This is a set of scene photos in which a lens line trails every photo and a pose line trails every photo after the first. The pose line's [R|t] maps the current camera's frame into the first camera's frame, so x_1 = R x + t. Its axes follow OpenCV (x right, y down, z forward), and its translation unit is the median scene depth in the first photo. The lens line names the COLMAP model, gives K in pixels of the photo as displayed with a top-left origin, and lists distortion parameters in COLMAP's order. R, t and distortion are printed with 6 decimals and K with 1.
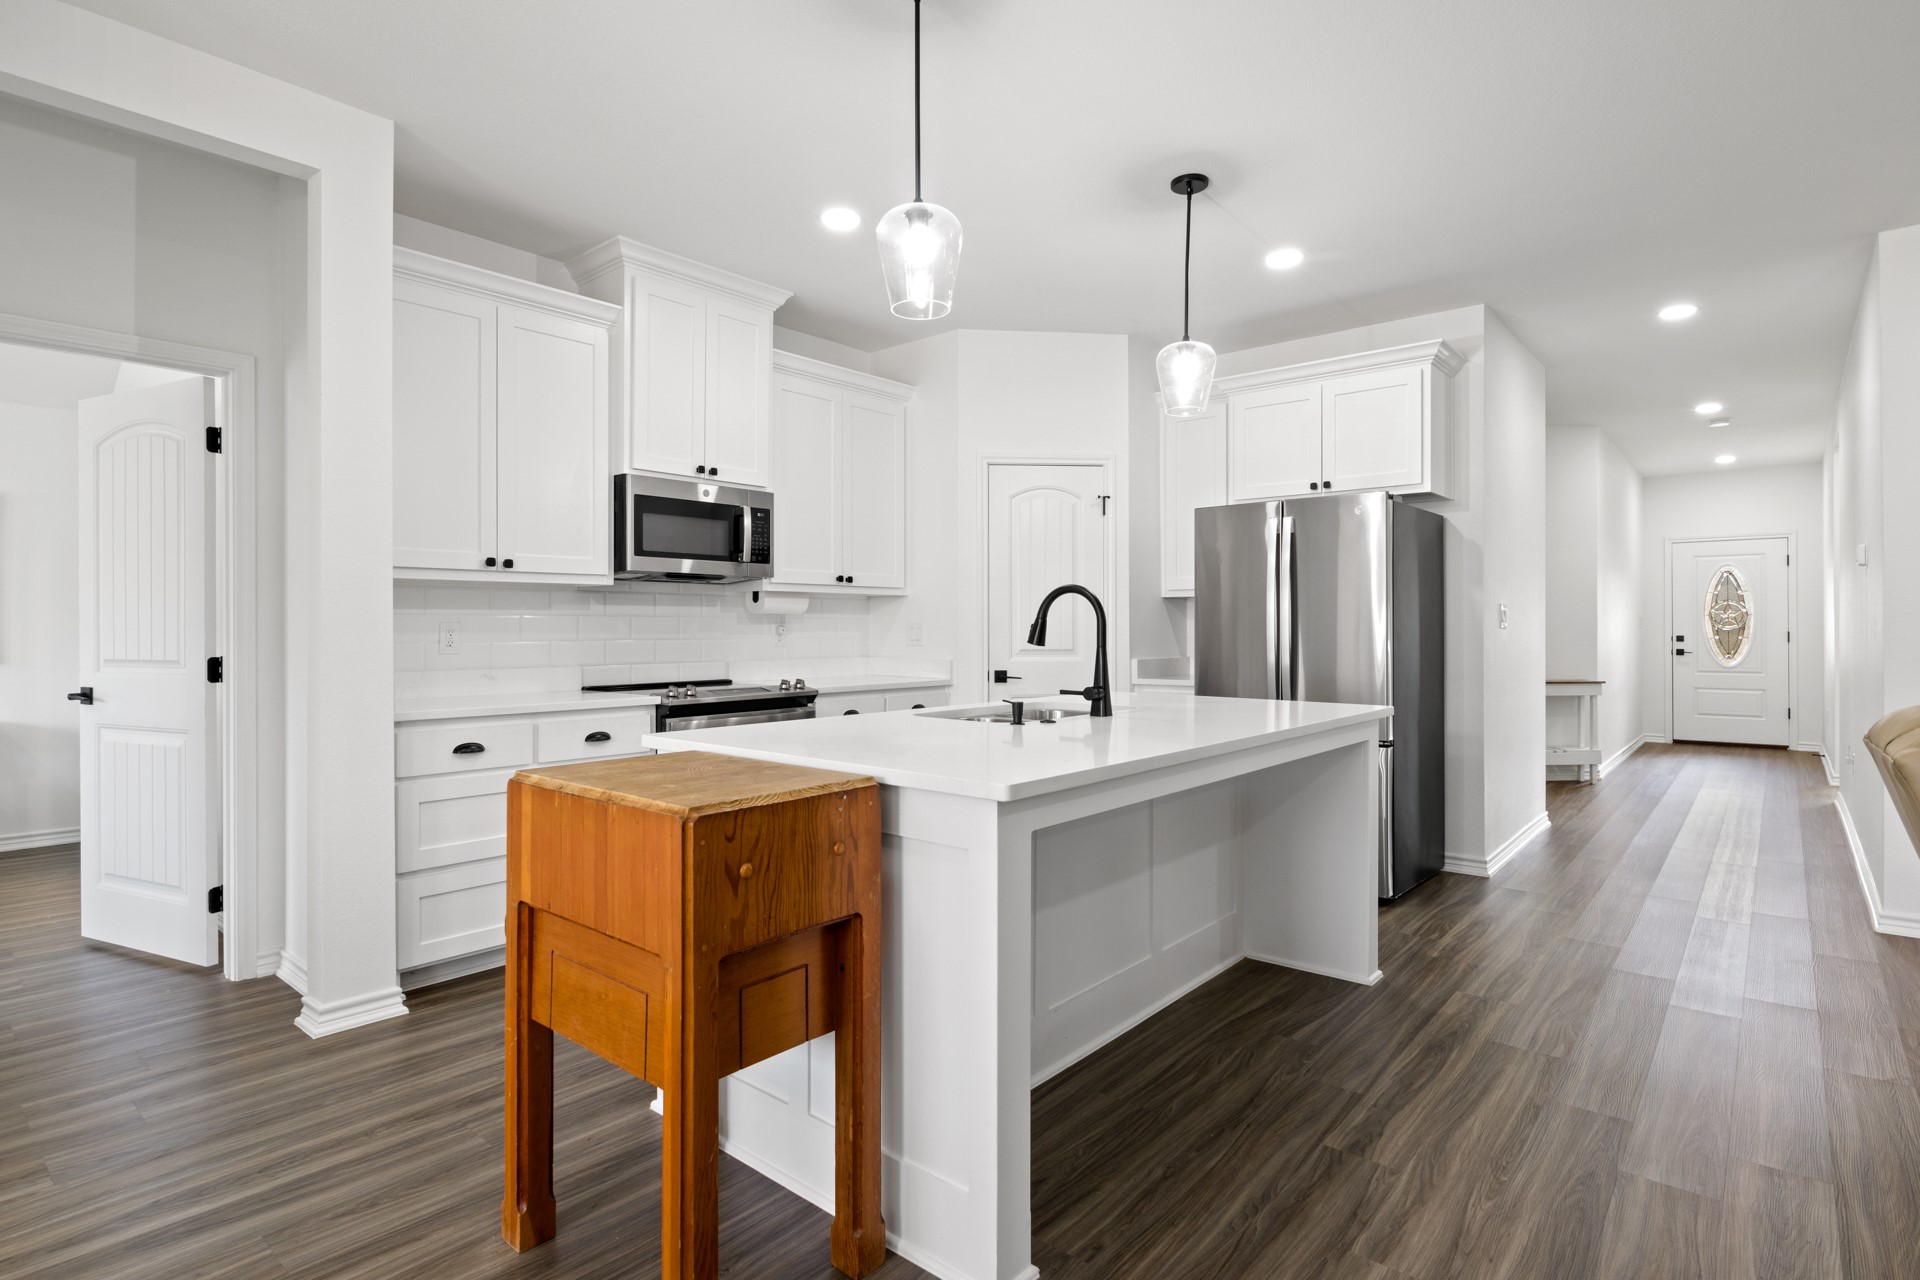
lens RADIAL K [[963.8, 0, 957.8], [0, 963.8, 634.5], [0, 0, 1]] dist [-0.009217, 0.001709]
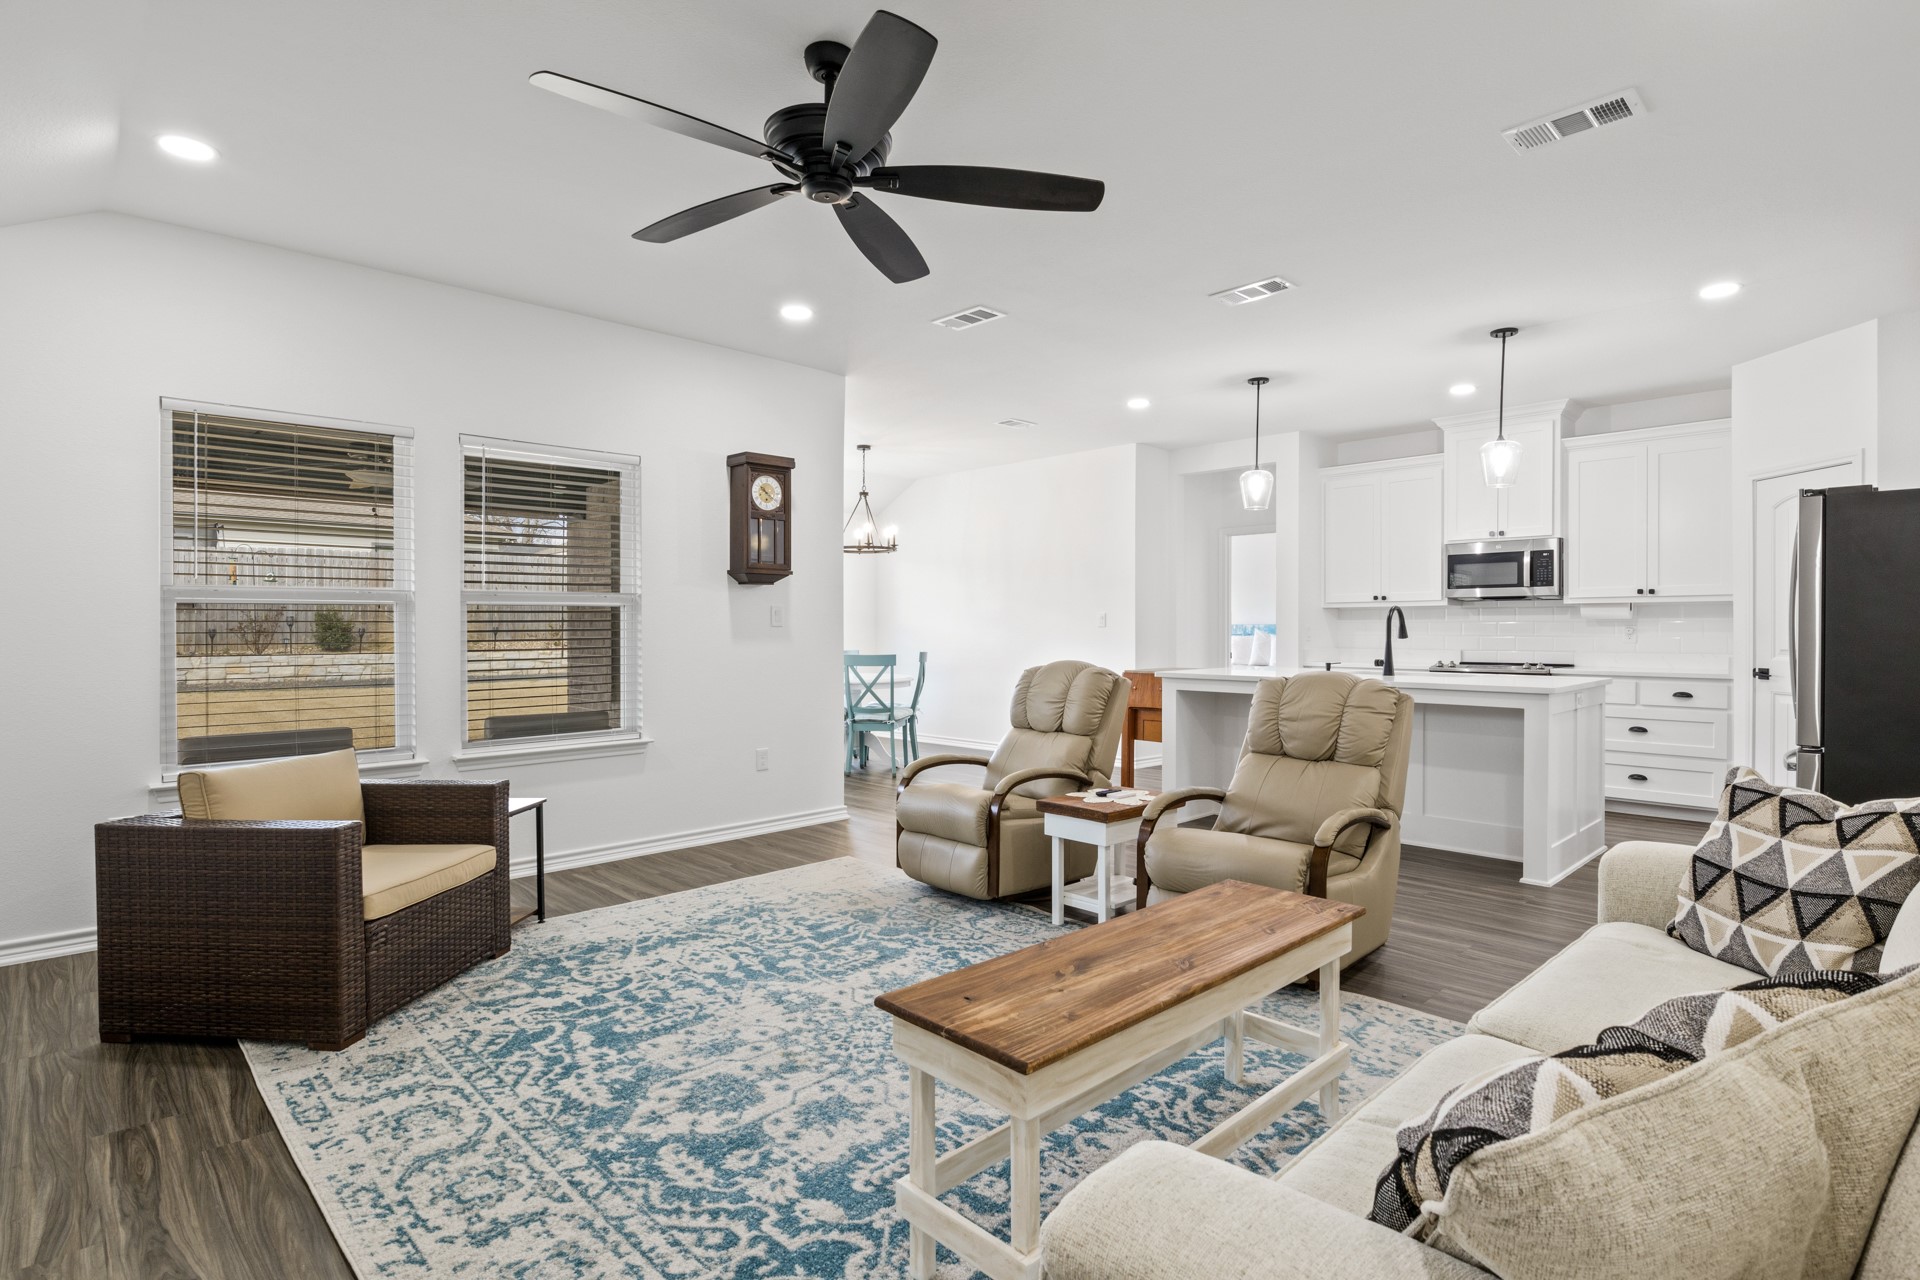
lens RADIAL K [[963.8, 0, 965.4], [0, 963.8, 641.8], [0, 0, 1]] dist [-0.009217, 0.001709]
pose [[-0.077760, 0.012461, -0.996894, 1.537891], [-0.006675, 0.999893, 0.013019, -0.000619], [0.996950, 0.007666, -0.077668, 0.237693]]
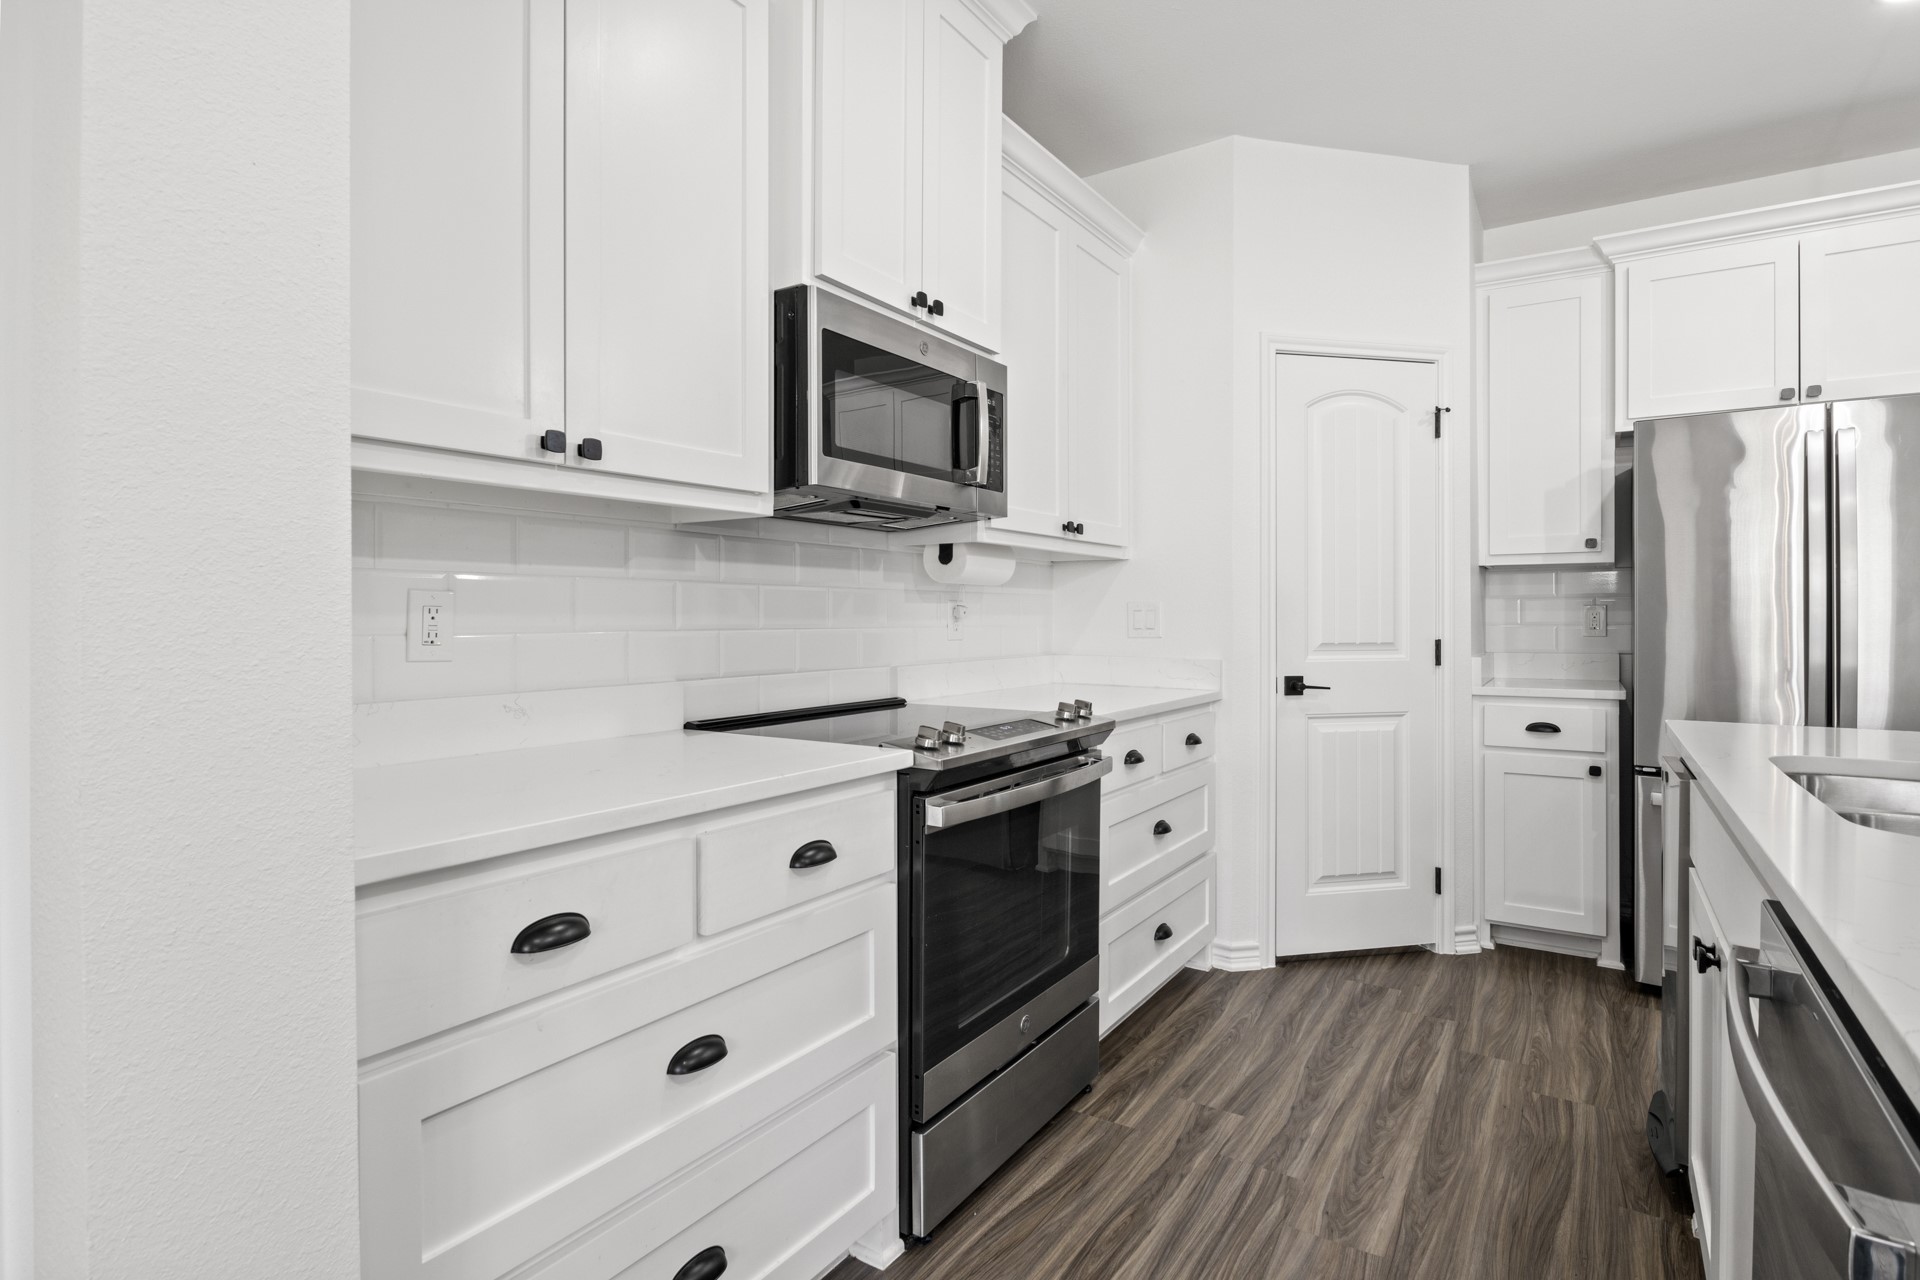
lens RADIAL K [[963.8, 0, 958.5], [0, 963.8, 622.2], [0, 0, 1]] dist [-0.009217, 0.001709]
pose [[0.992136, -0.000160, 0.125163, -0.328560], [0.000234, 1.000000, -0.000571, 0.002456], [-0.125162, 0.000596, 0.992136, 0.510424]]
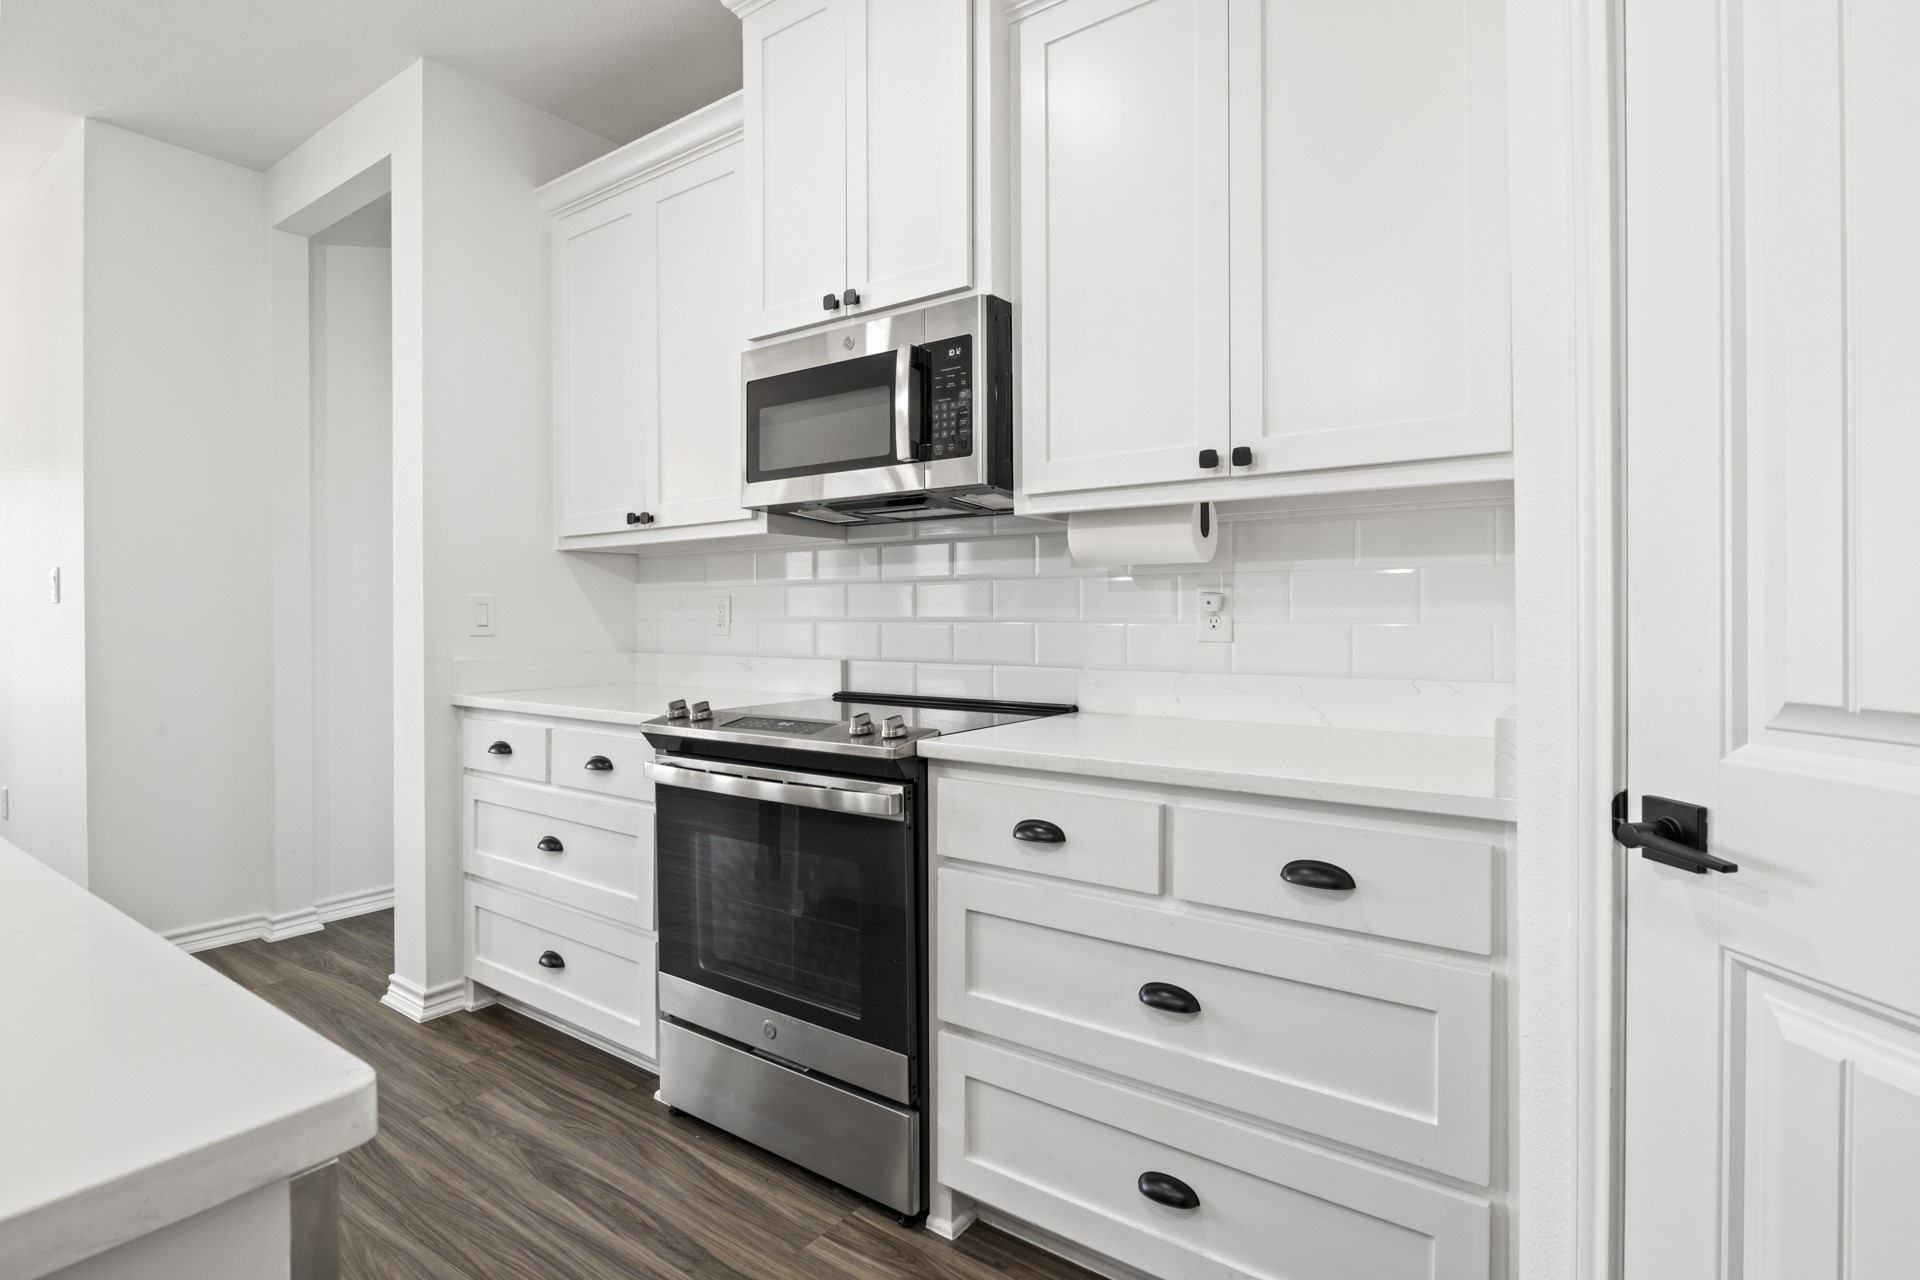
lens RADIAL K [[963.8, 0, 963.6], [0, 963.8, 620.7], [0, 0, 1]] dist [-0.009217, 0.001709]
pose [[0.080876, 0.008204, -0.996690, 0.287438], [-0.003539, 0.999962, 0.007944, 0.000301], [0.996718, 0.002885, 0.080902, 1.086493]]
